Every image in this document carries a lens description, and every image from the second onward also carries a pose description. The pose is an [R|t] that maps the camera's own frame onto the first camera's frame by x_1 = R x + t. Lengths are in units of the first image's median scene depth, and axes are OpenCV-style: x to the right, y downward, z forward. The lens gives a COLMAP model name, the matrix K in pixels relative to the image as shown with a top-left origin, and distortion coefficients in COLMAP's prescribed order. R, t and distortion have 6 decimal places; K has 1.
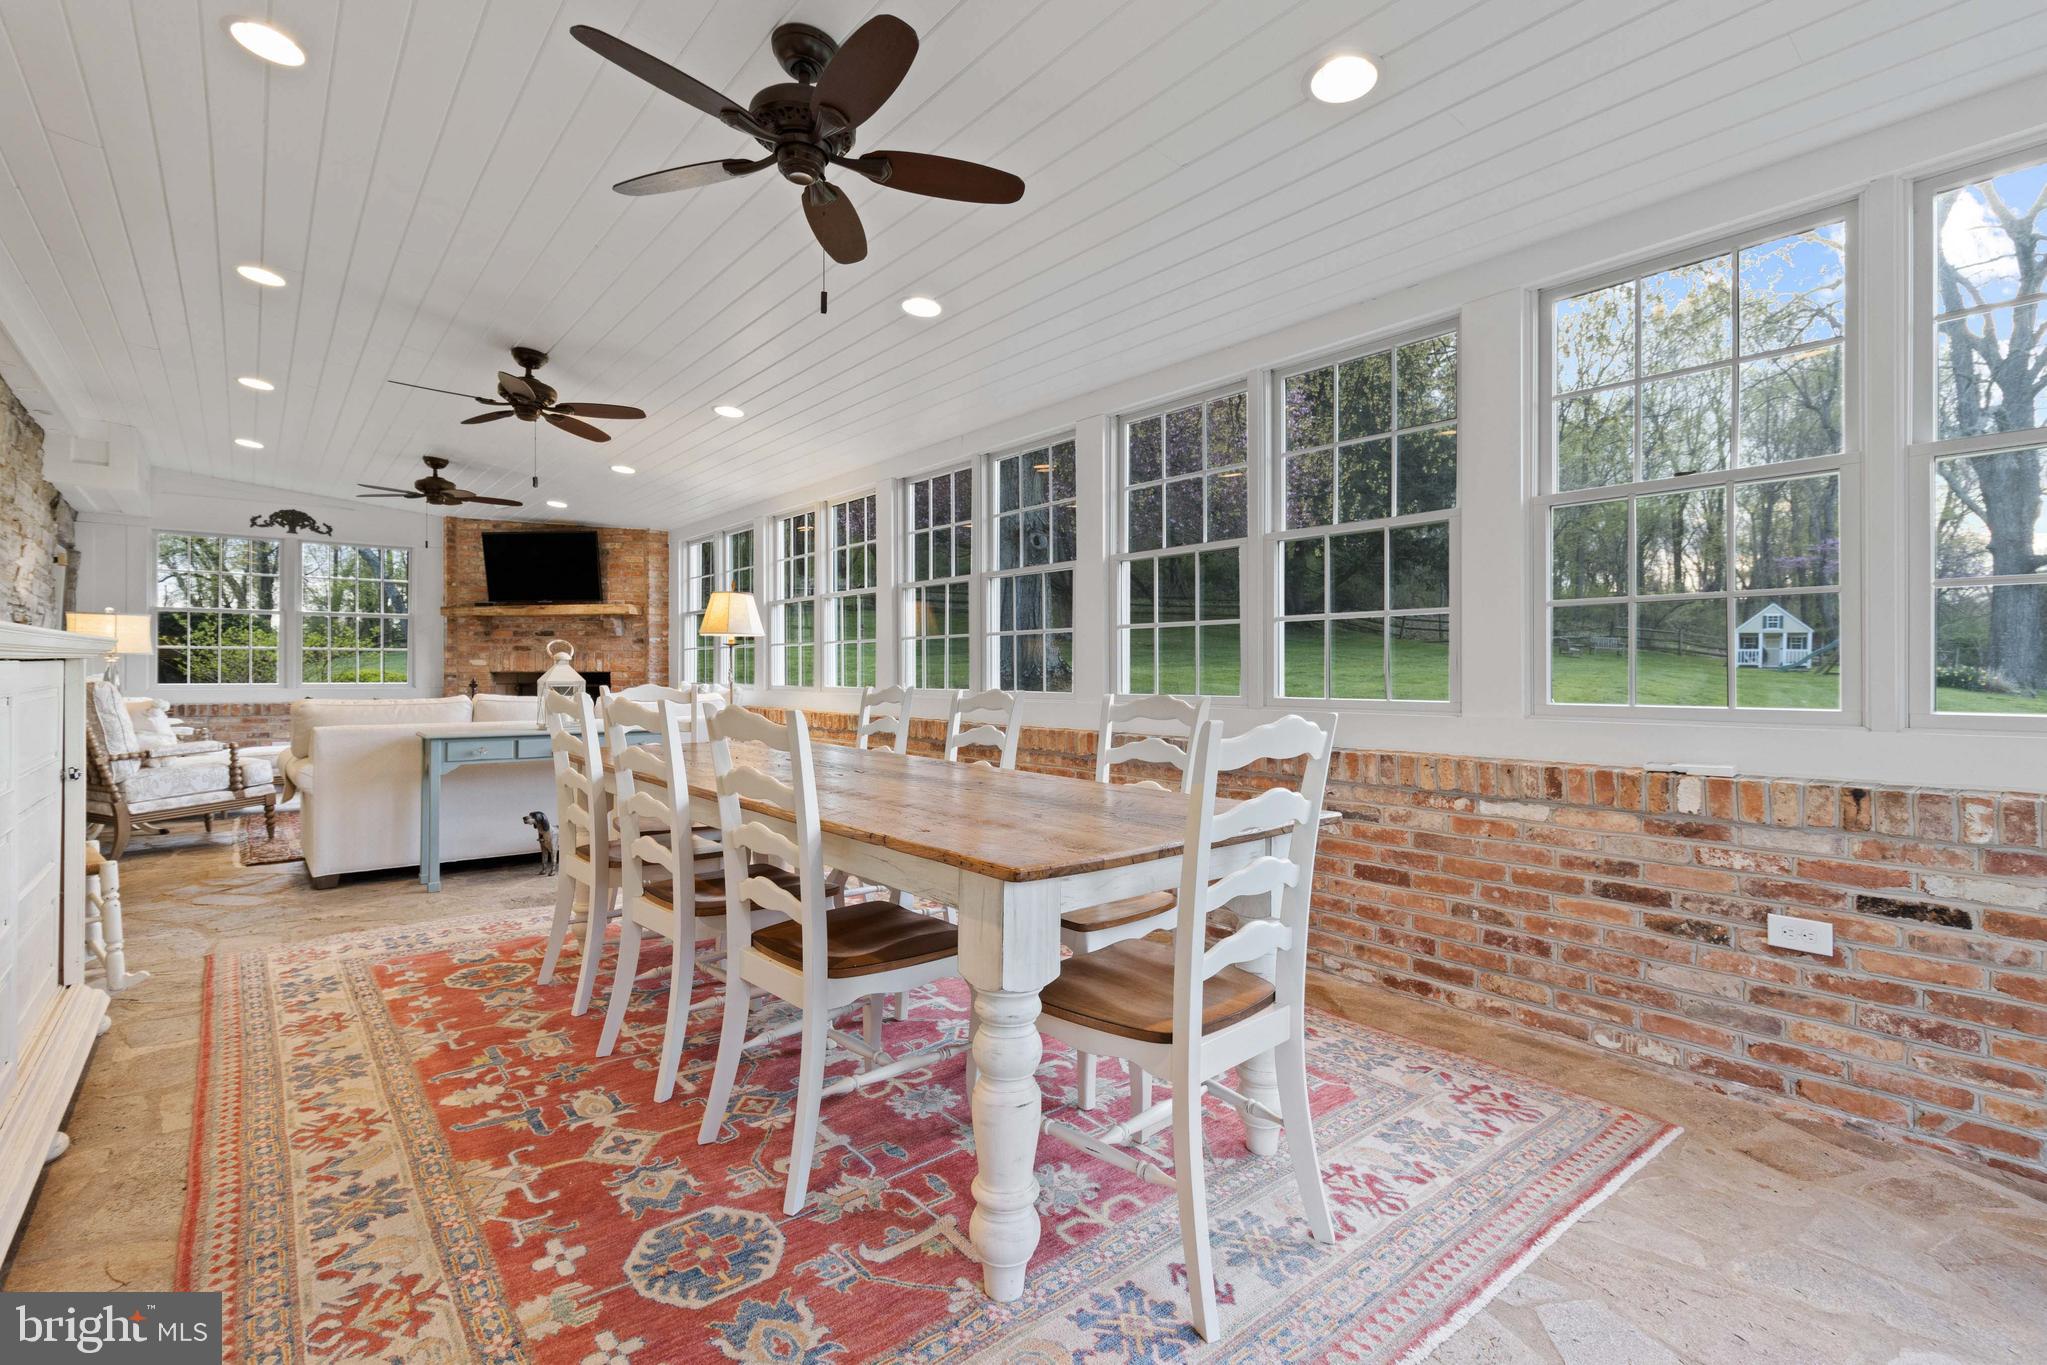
lens RADIAL K [[953.2, 0, 1020.4], [0, 953.2, 670.2], [0, 0, 1]] dist [0.003417, 0.000105]
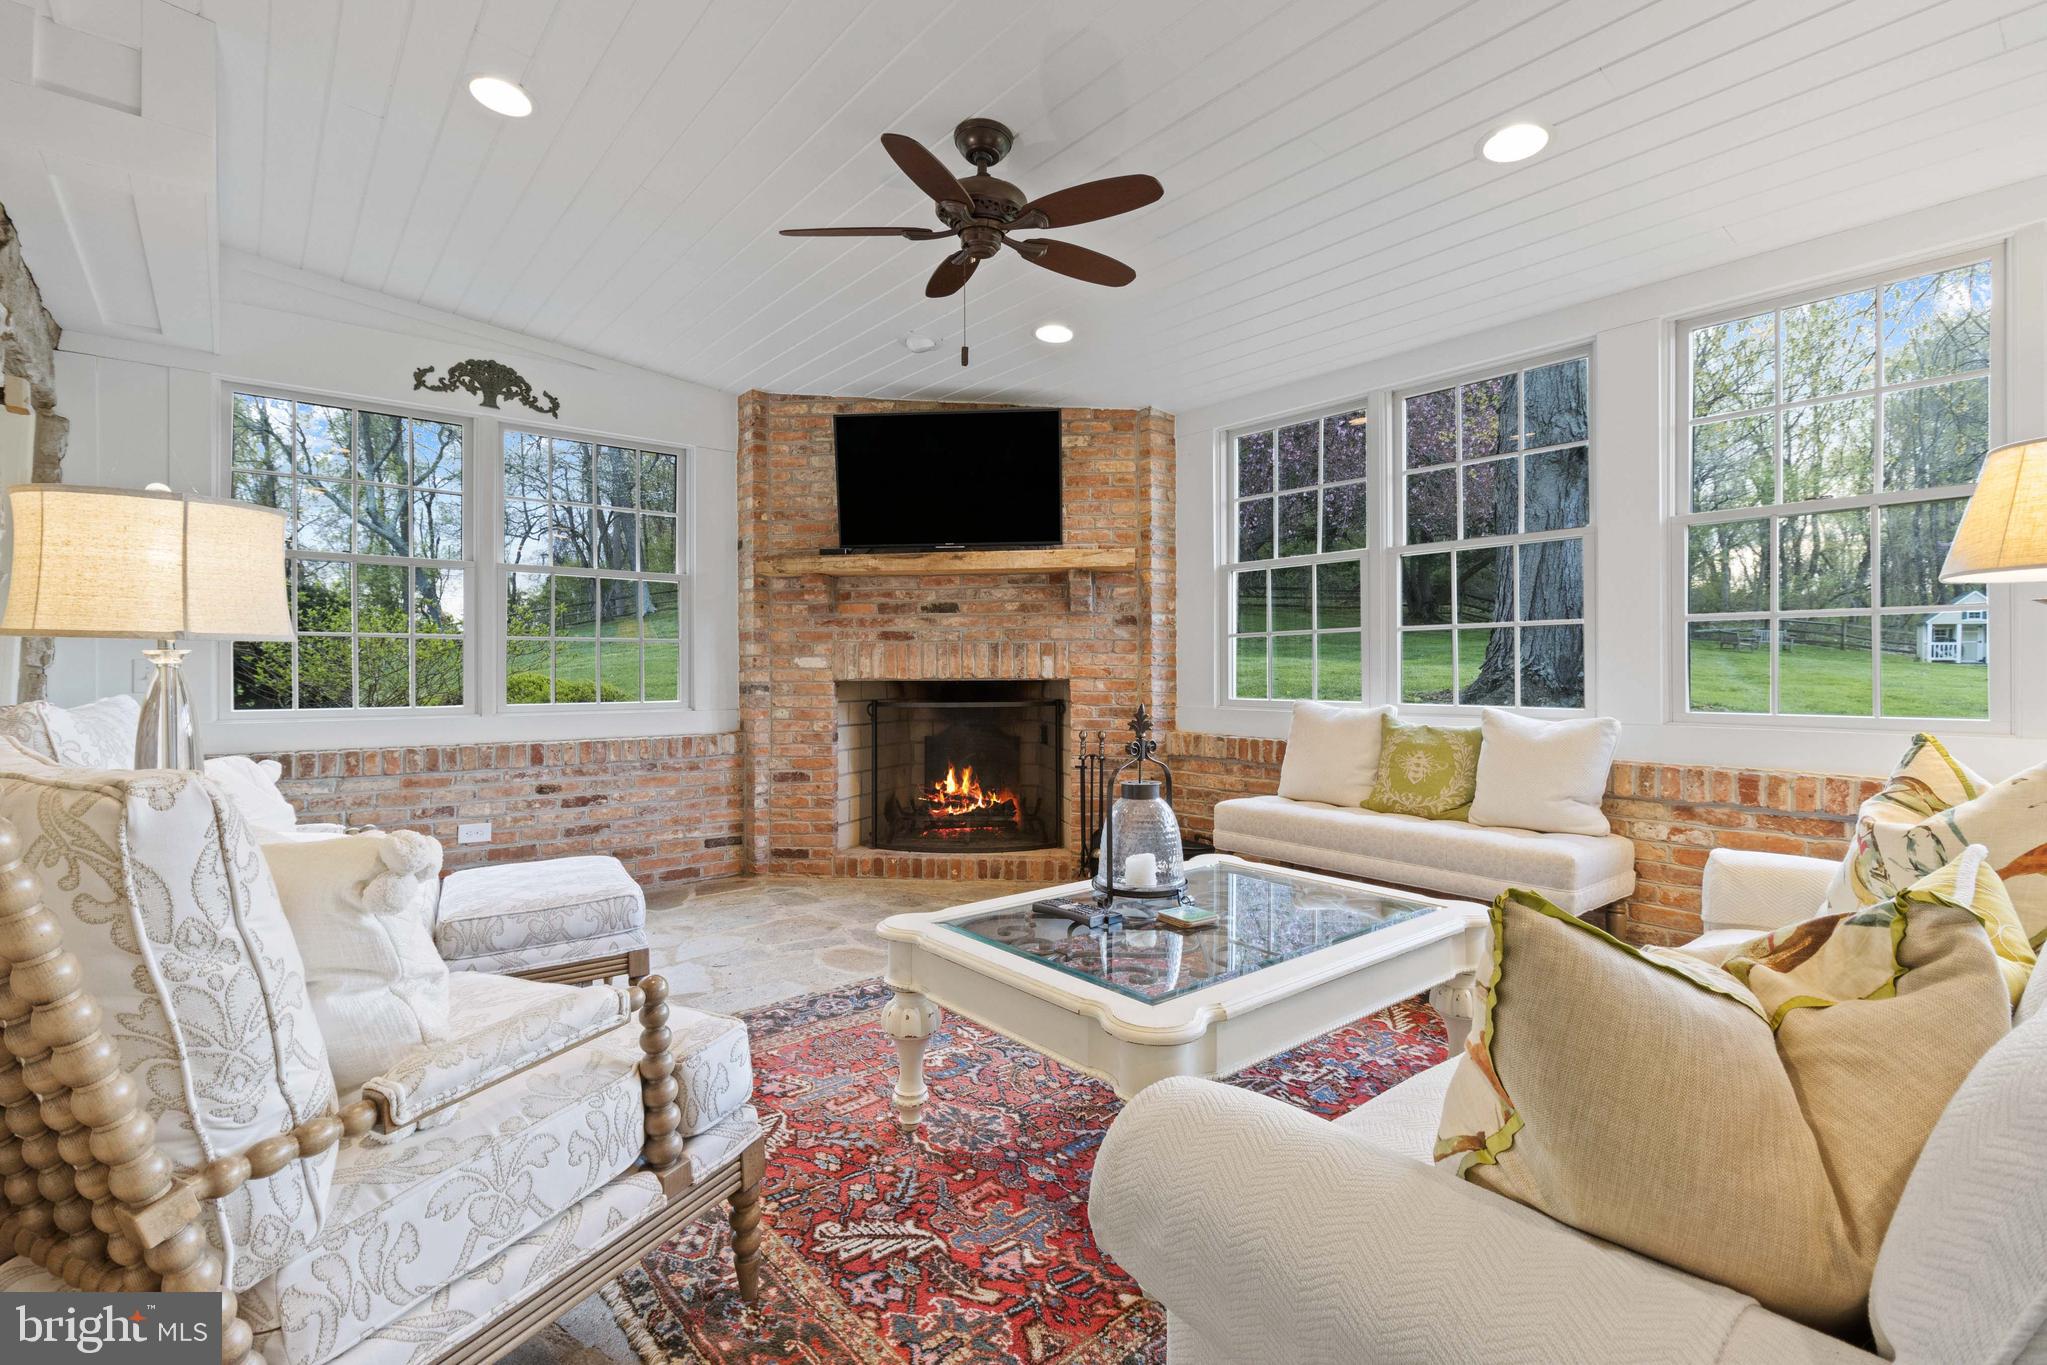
lens RADIAL K [[953.2, 0, 1014.6], [0, 953.2, 667.2], [0, 0, 1]] dist [0.003417, 0.000105]
pose [[0.999996, -0.002657, -0.001036, -0.463247], [0.002657, 0.999996, -0.000337, -0.004978], [0.001037, 0.000334, 0.999999, 0.474075]]
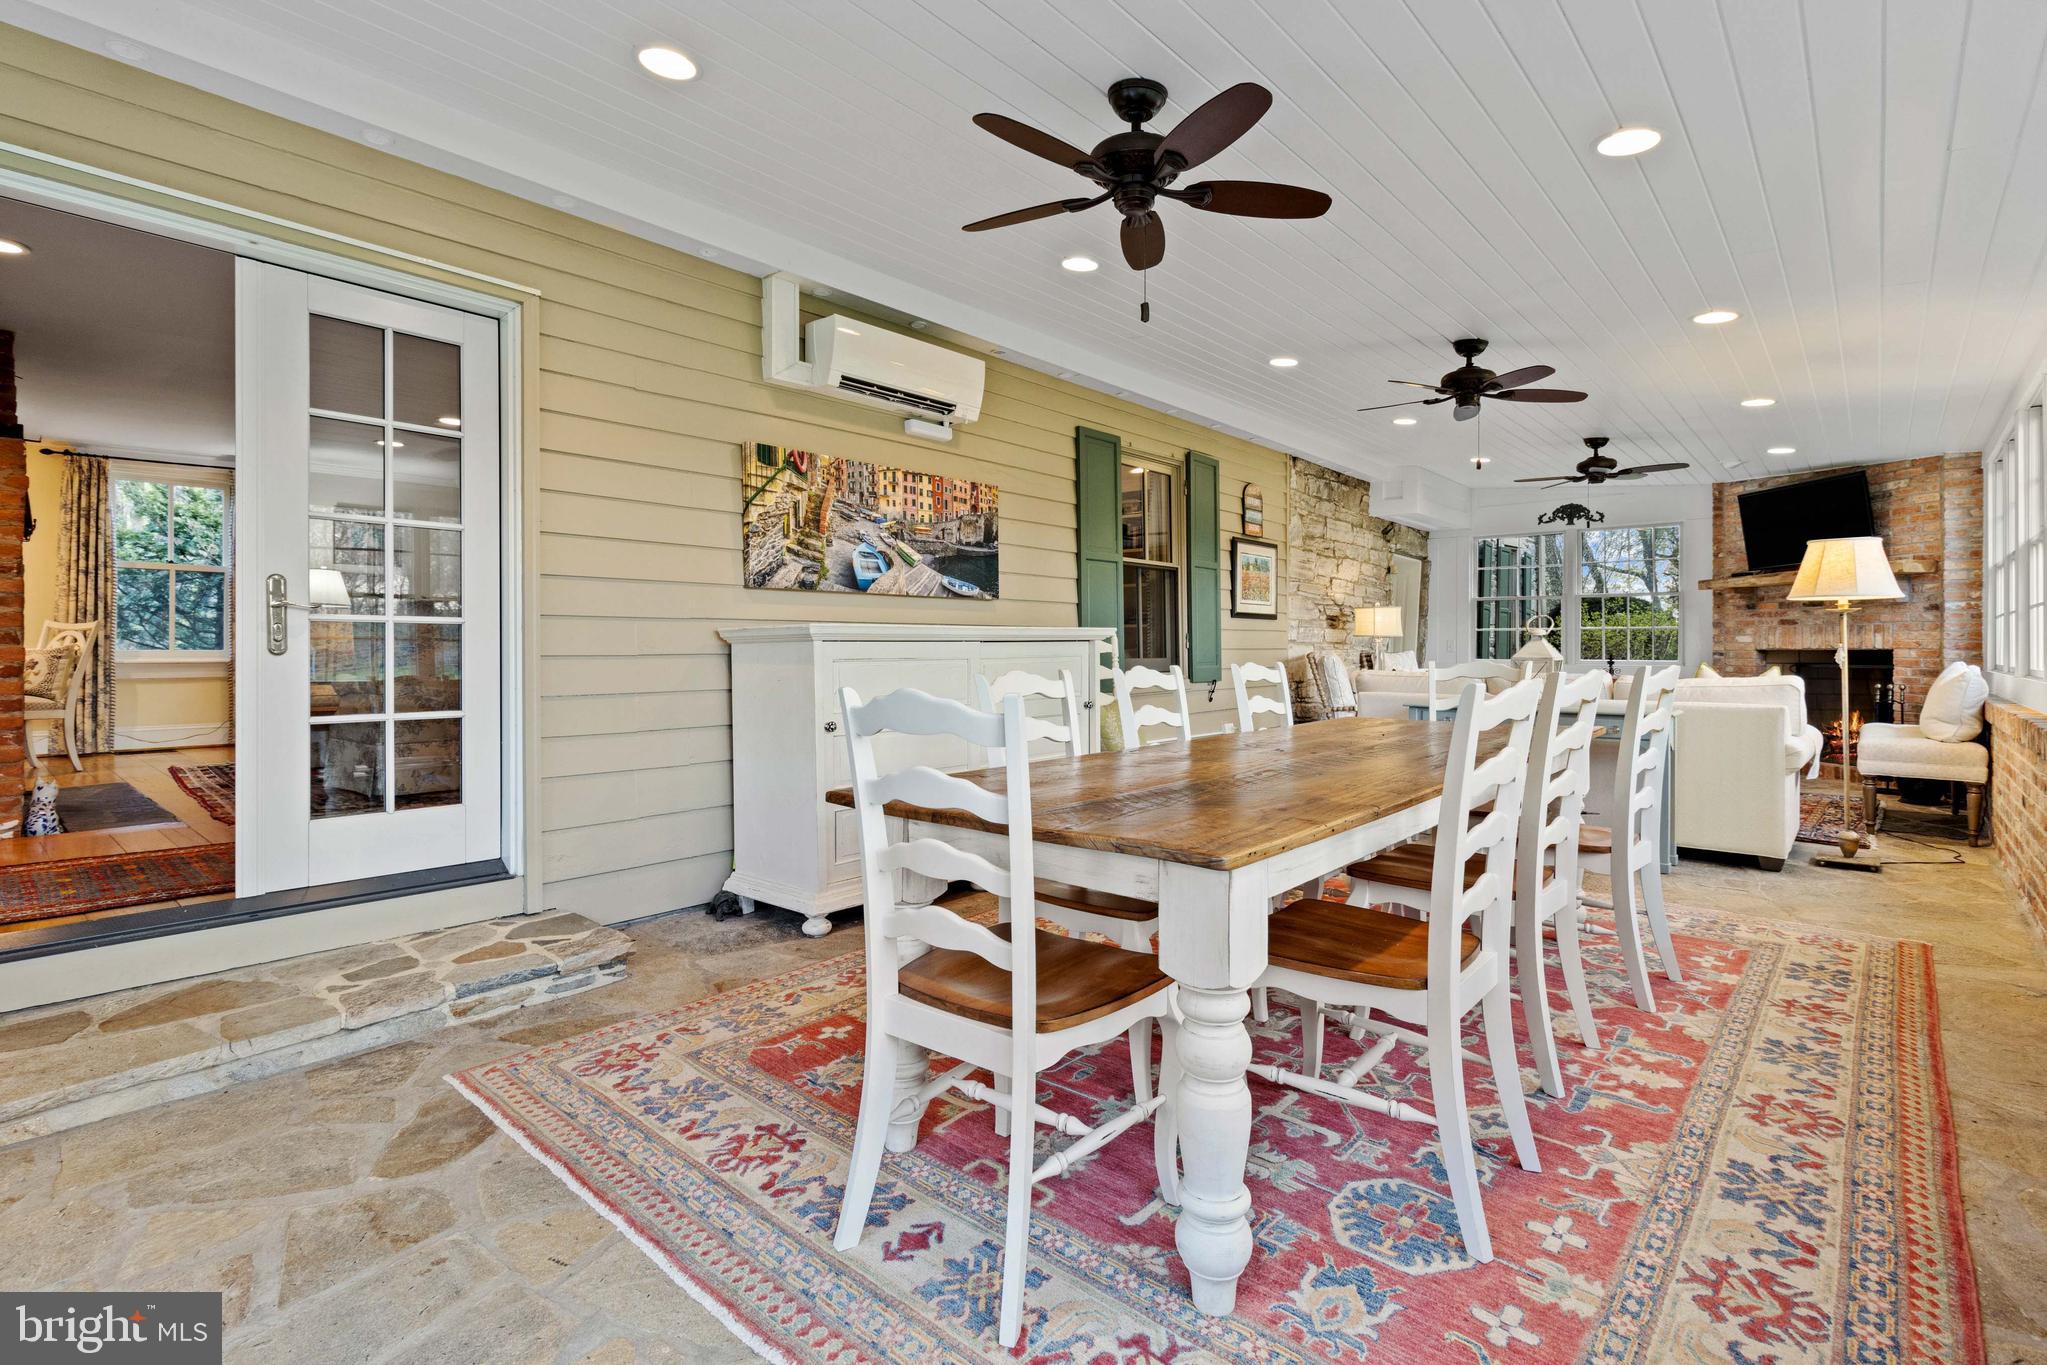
lens RADIAL K [[953.2, 0, 1012.2], [0, 953.2, 653.7], [0, 0, 1]] dist [0.003417, 0.000105]
pose [[0.146057, 0.003304, -0.989271, 0.231134], [0.001252, 0.999993, 0.003525, 0.001793], [0.989275, -0.001753, 0.146052, 0.185889]]
